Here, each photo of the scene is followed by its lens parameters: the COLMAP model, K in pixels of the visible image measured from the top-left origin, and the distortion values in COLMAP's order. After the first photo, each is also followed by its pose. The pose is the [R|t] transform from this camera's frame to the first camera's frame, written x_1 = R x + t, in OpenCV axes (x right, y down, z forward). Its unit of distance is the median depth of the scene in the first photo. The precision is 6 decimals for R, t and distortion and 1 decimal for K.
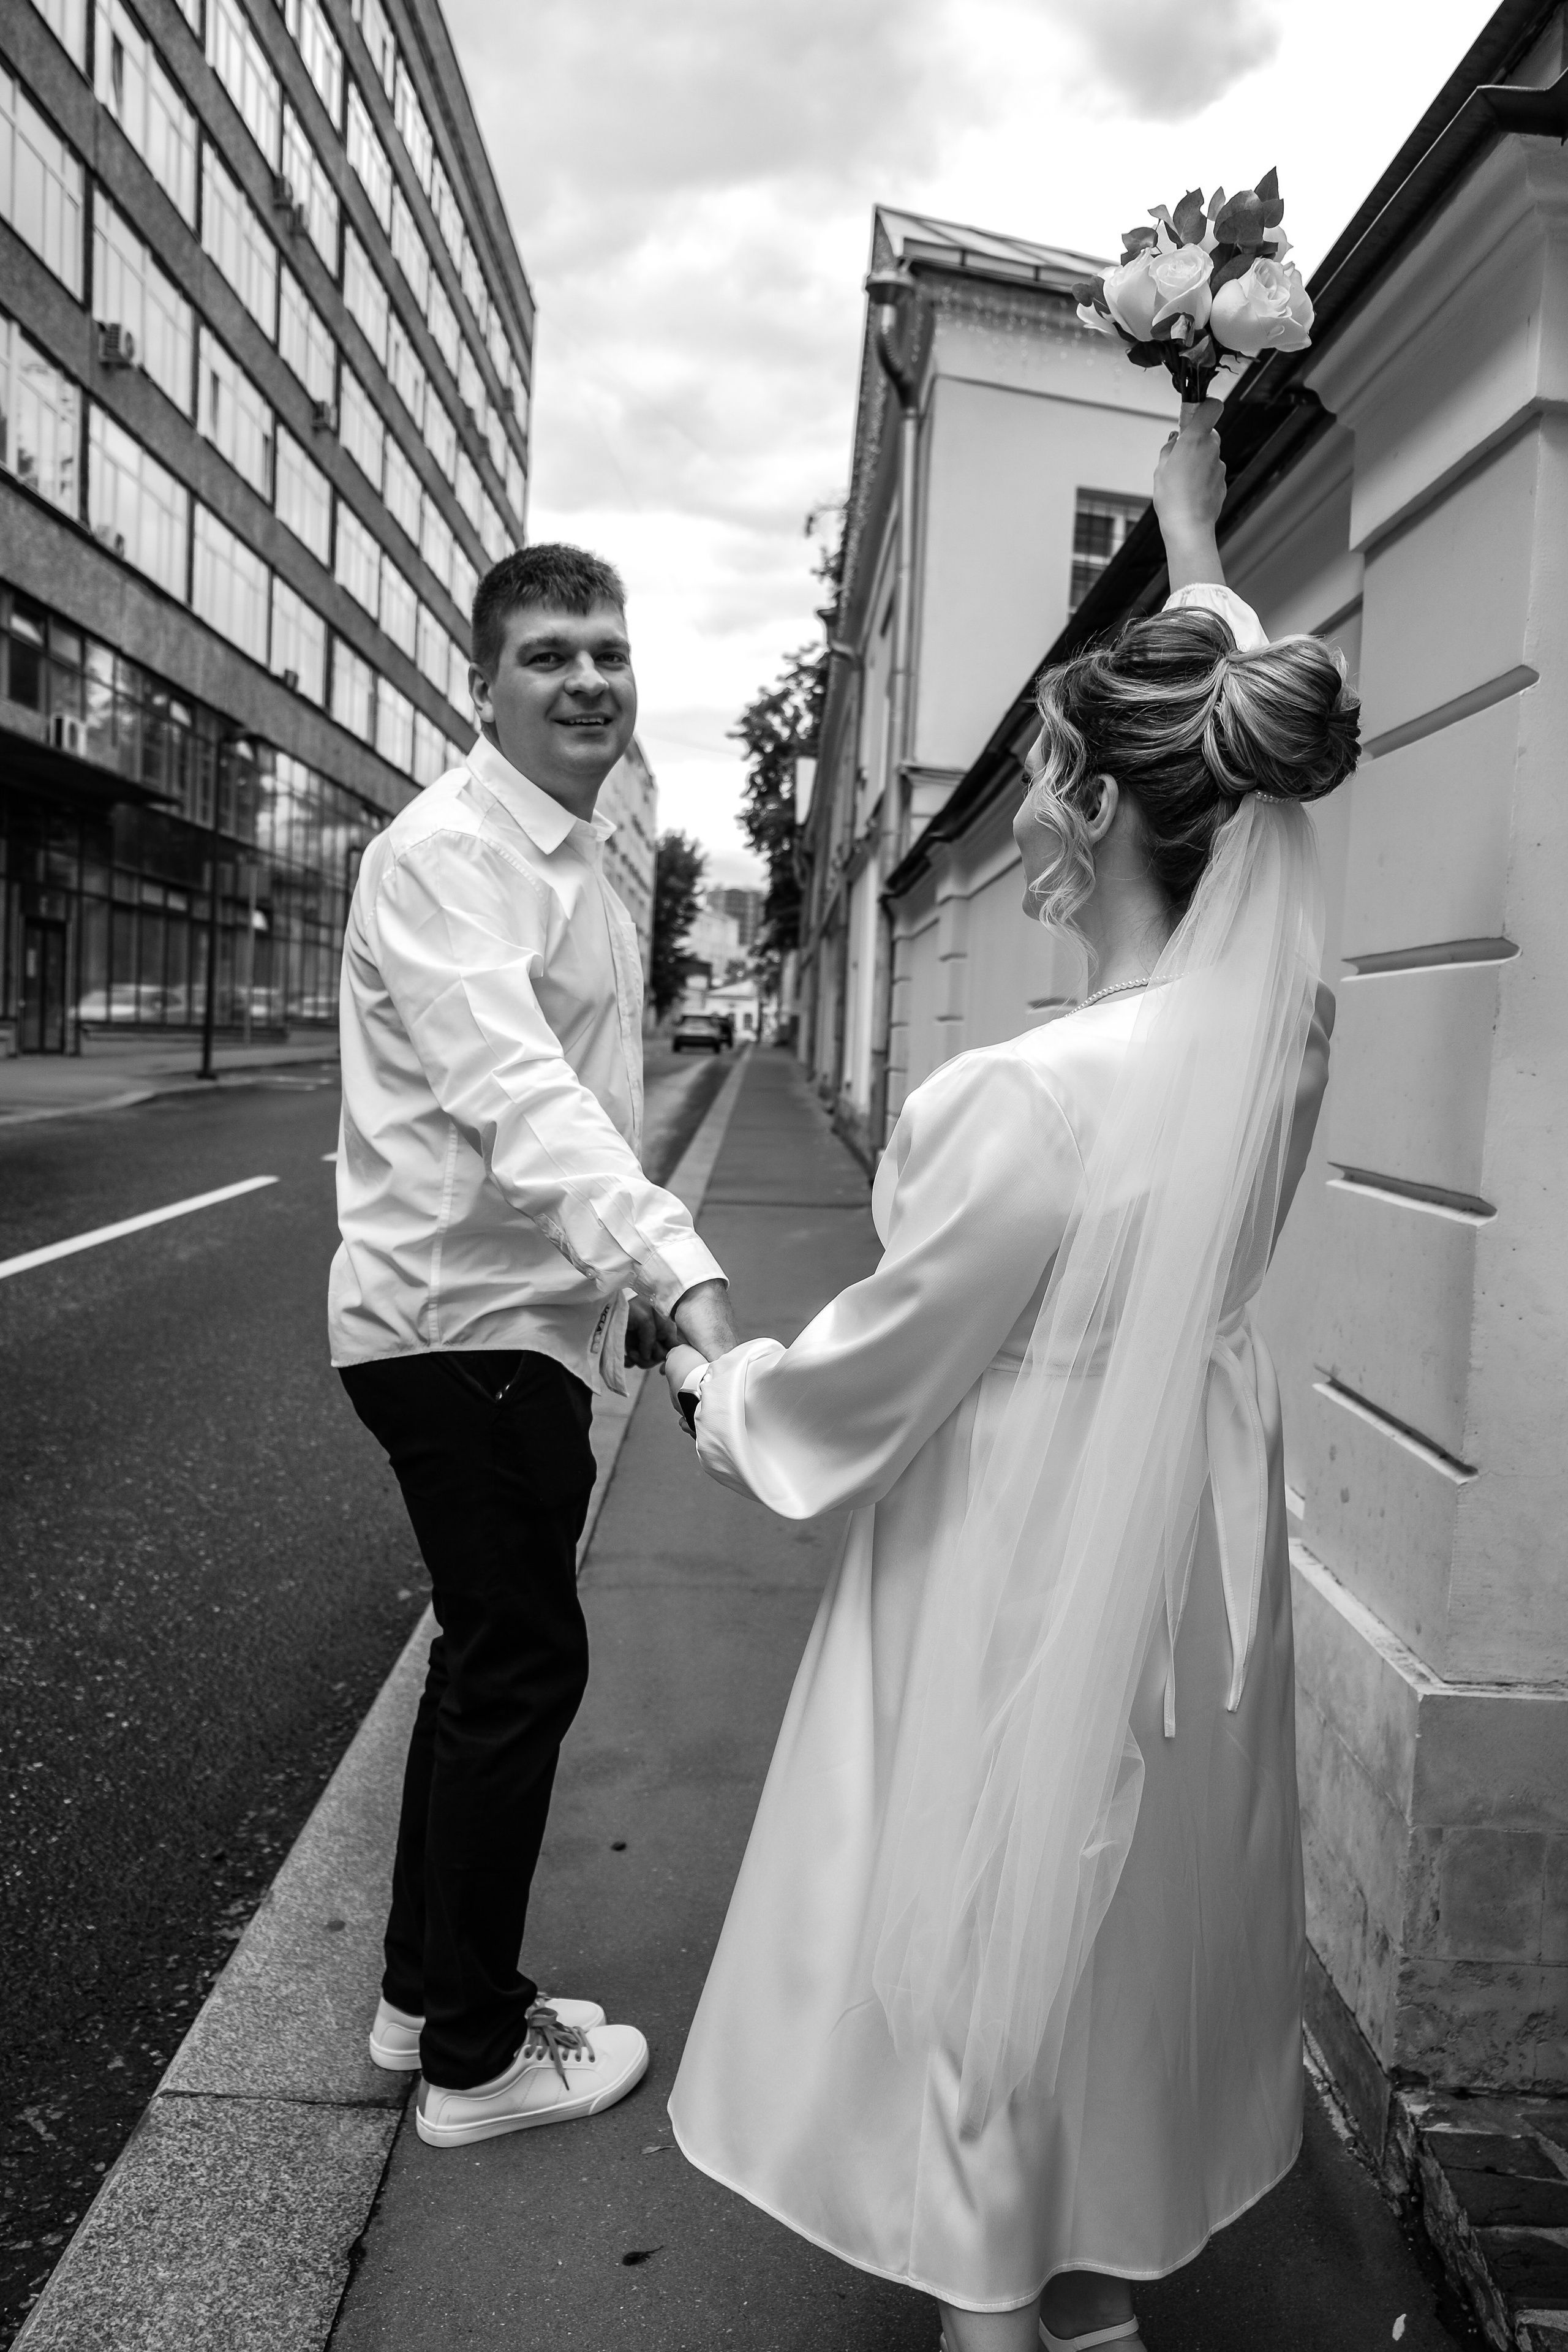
lens RADIAL K [[1870.1, 0, 803.4], [0, 1870.1, 1174.1], [0, 0, 1]] dist [0.000283, 0.018777]
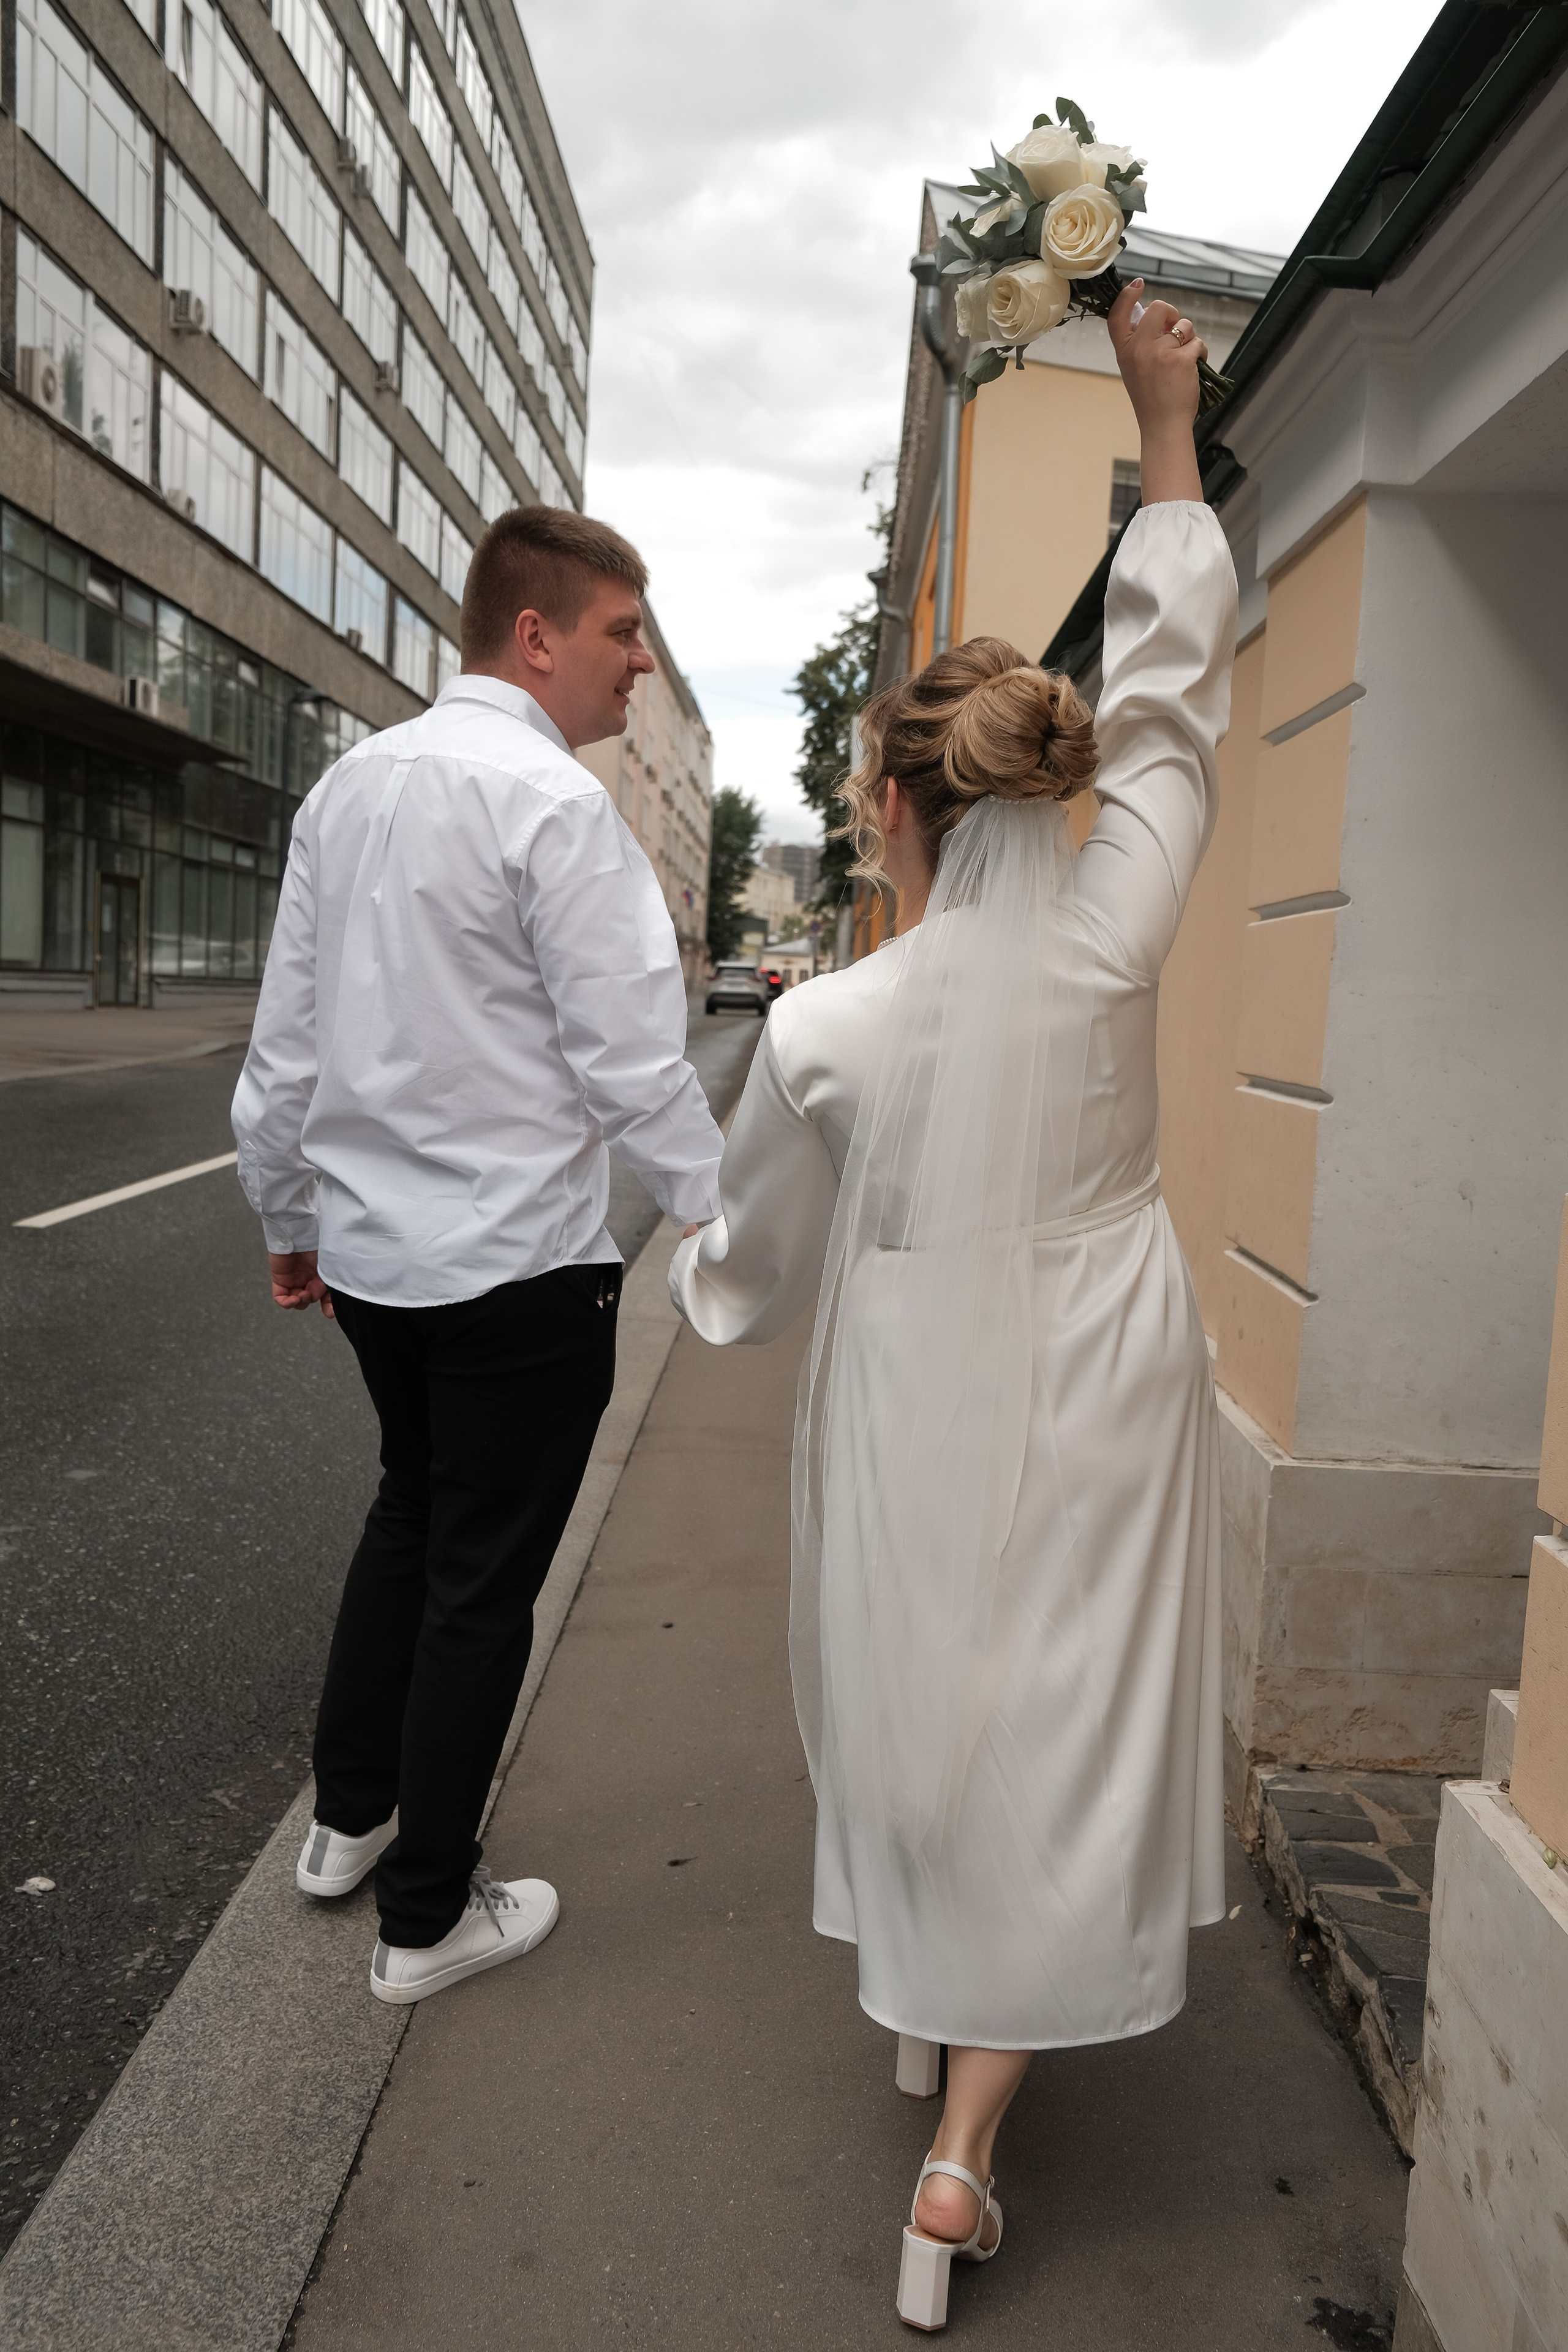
lens RADIAL K [[1870.1, 0, 800.8], [0, 1870.1, 1174.9], [0, 0, 1]] dist [0.000283, 0.018777]
pose [[0.999508, 0.005475, -0.030893, 0.002183], [-0.004758, 0.999719, 0.023215, 0.002600], [0.031011, -0.023056, 0.999253, -0.019104]]
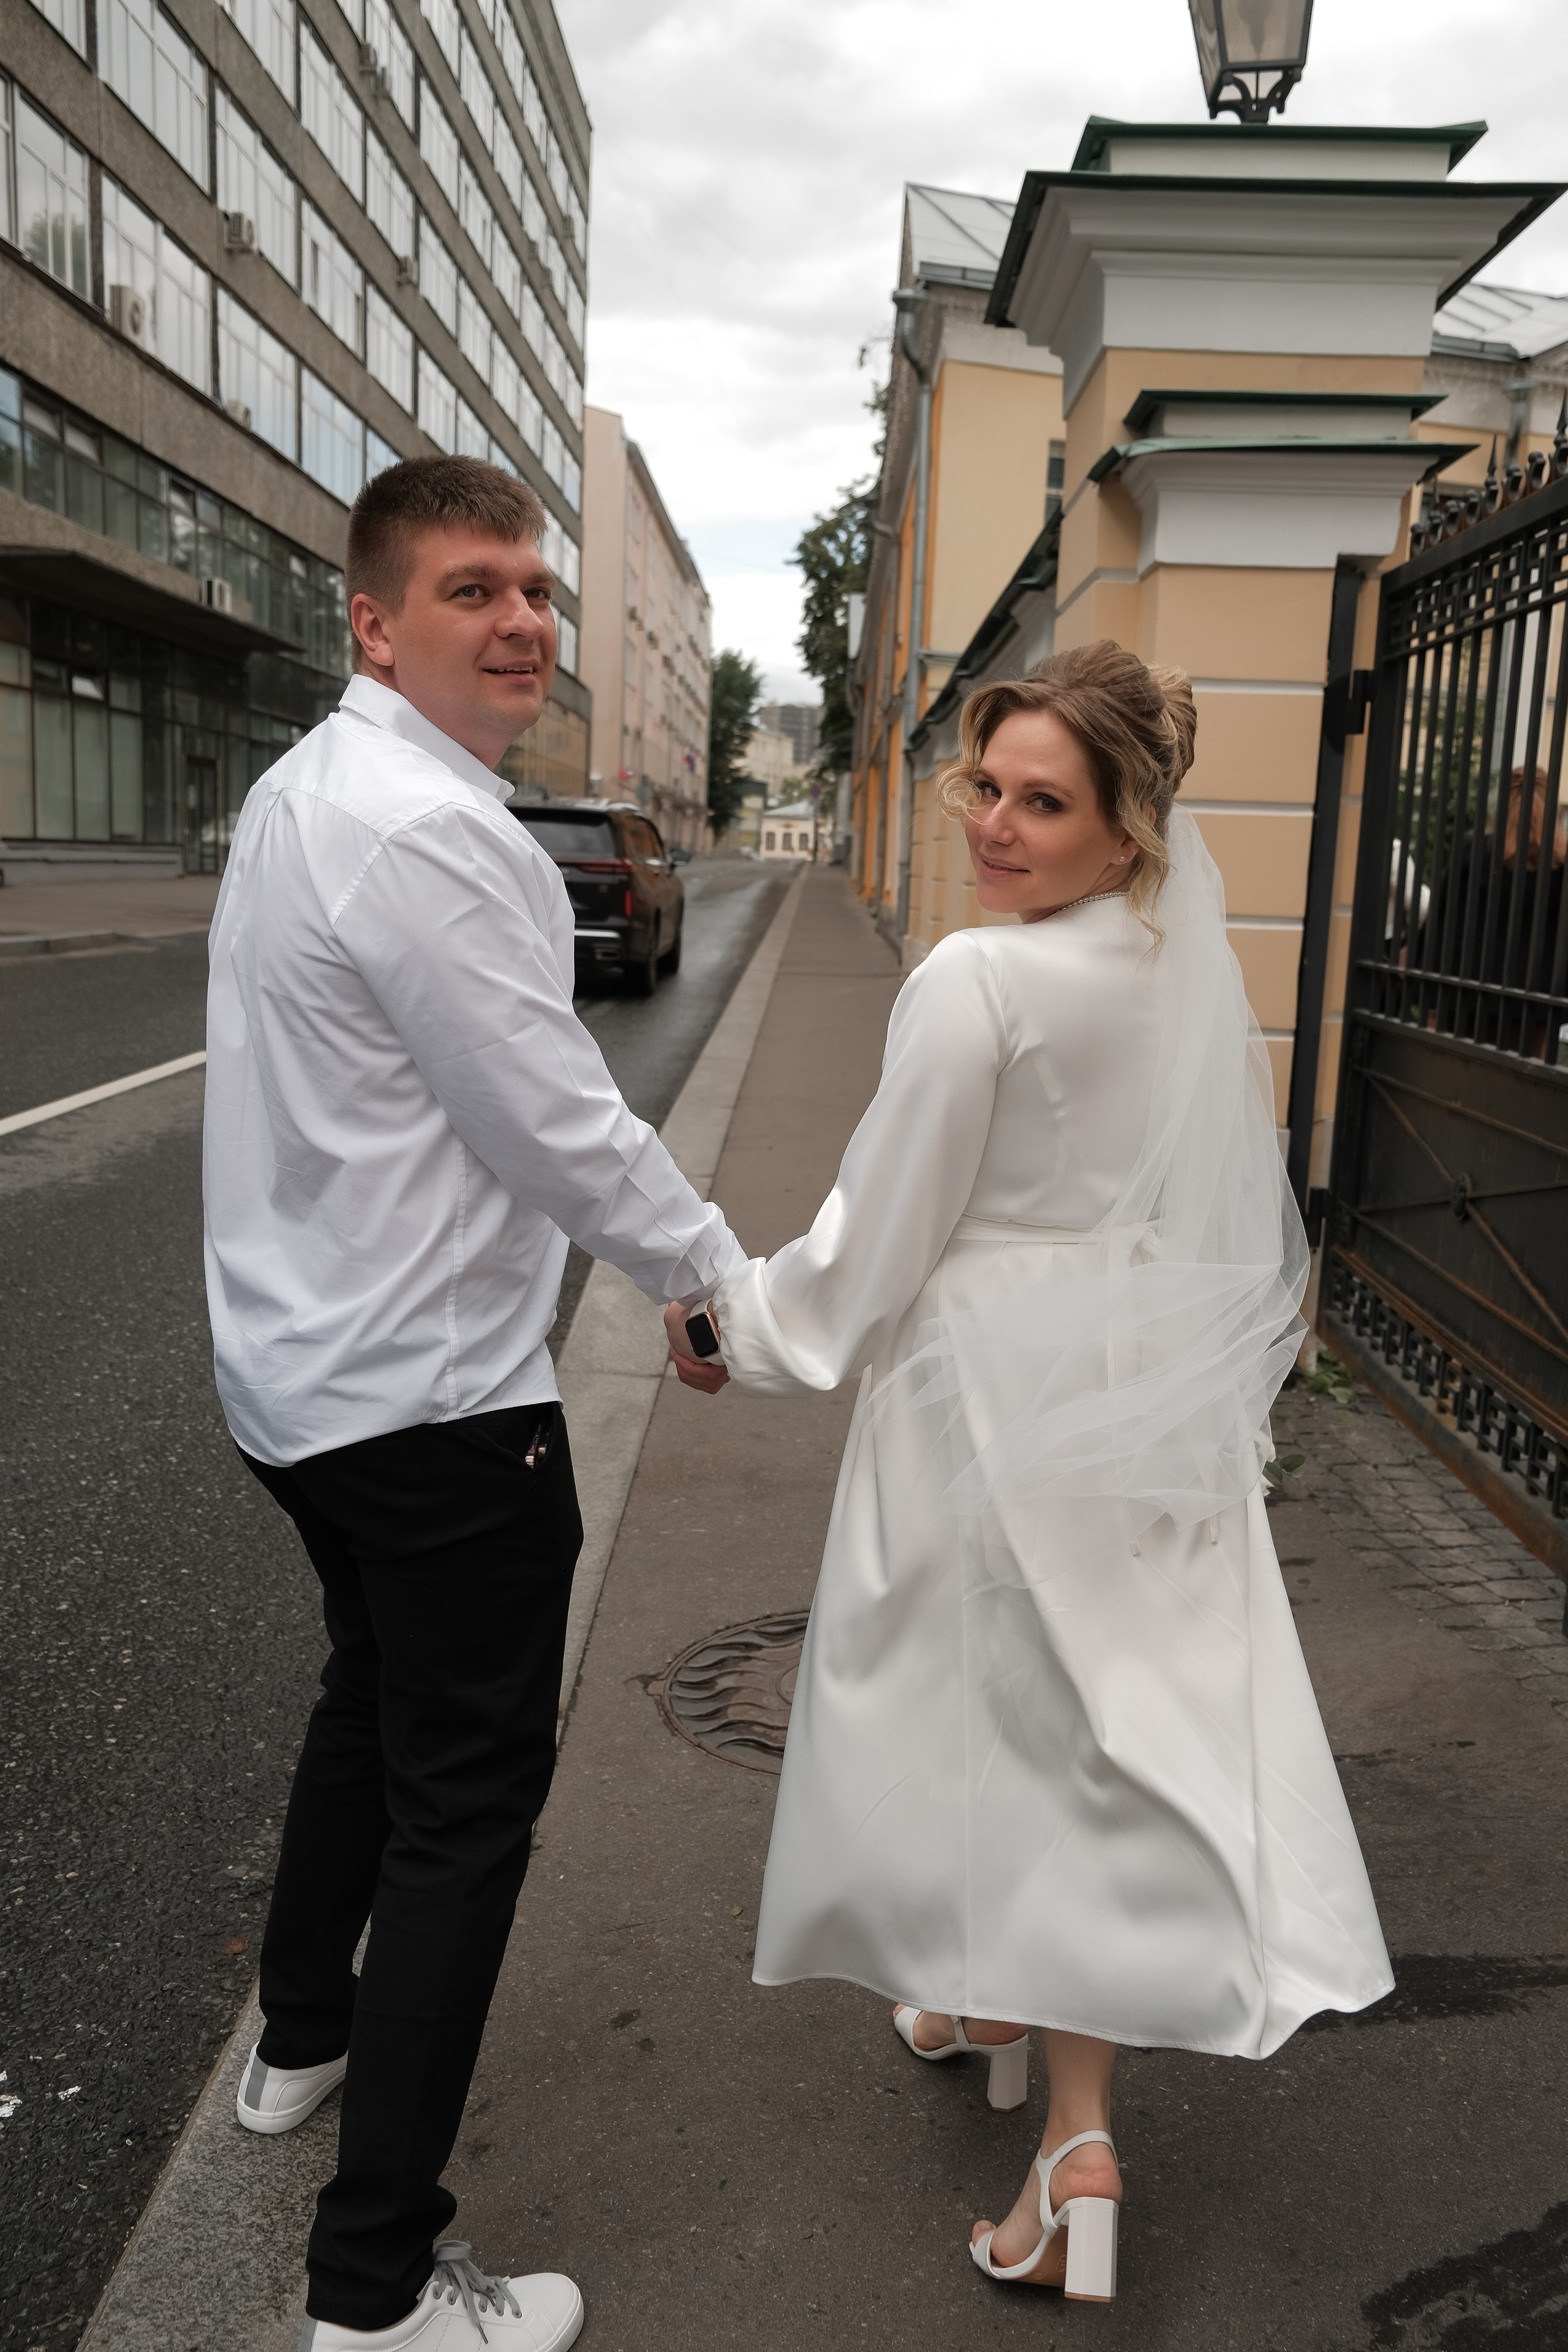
lens RADIAL K [[1870.1, 0, 791.8], [0, 1870.1, 1190.9], [0, 0, 1]] dist [0.000283, 0.018777]
pose [[0.999335, -0.001448, -0.036433, 0.002773], [0.005203, 0.994646, 0.103209, 0.011398], [0.036088, -0.103330, 0.993992, -0.142141]]
